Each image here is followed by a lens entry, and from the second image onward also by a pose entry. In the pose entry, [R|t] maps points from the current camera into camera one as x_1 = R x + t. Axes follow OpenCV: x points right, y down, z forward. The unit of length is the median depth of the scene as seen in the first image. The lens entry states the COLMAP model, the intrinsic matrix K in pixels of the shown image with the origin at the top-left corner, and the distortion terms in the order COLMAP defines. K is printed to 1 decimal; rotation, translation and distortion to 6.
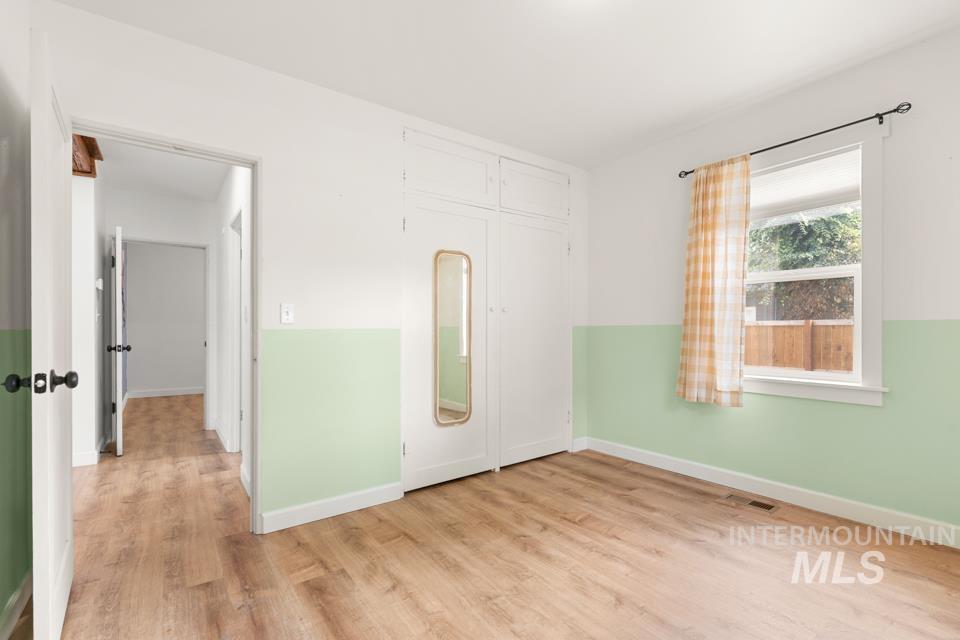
lens RADIAL K [[436.5, 0, 484.7], [0, 436.5, 329.1], [0, 0, 1]] dist [0.000246, -0.000057]
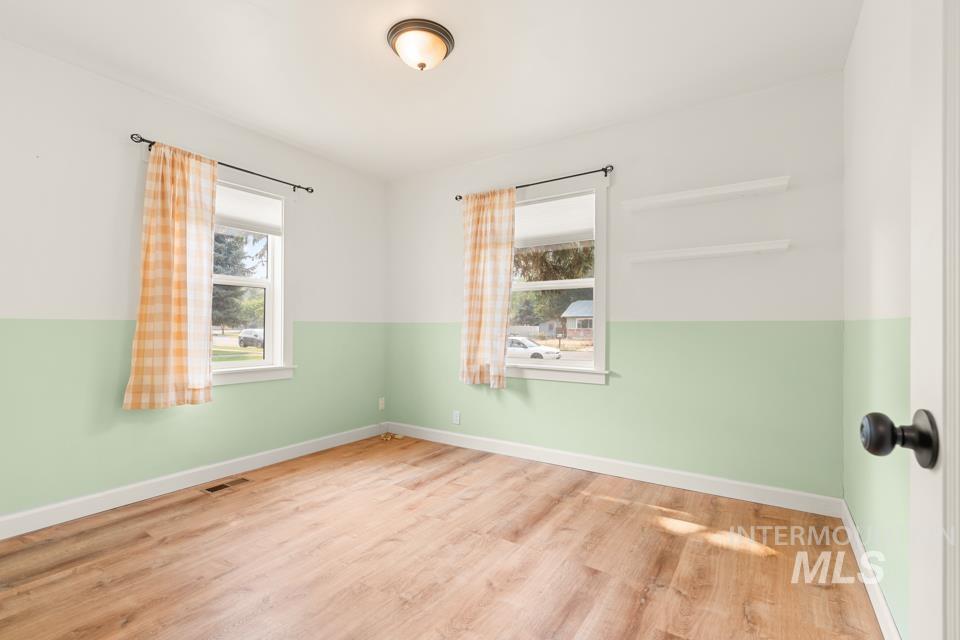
lens RADIAL K [[436.5, 0, 484.7], [0, 436.5, 329.1], [0, 0, 1]] dist [0.000246, -0.000057]
pose [[-0.349043, -0.000100, 0.937107, -0.613525], [-0.002718, 0.999996, -0.000905, 0.006216], [-0.937103, -0.002864, -0.349042, 0.750711]]
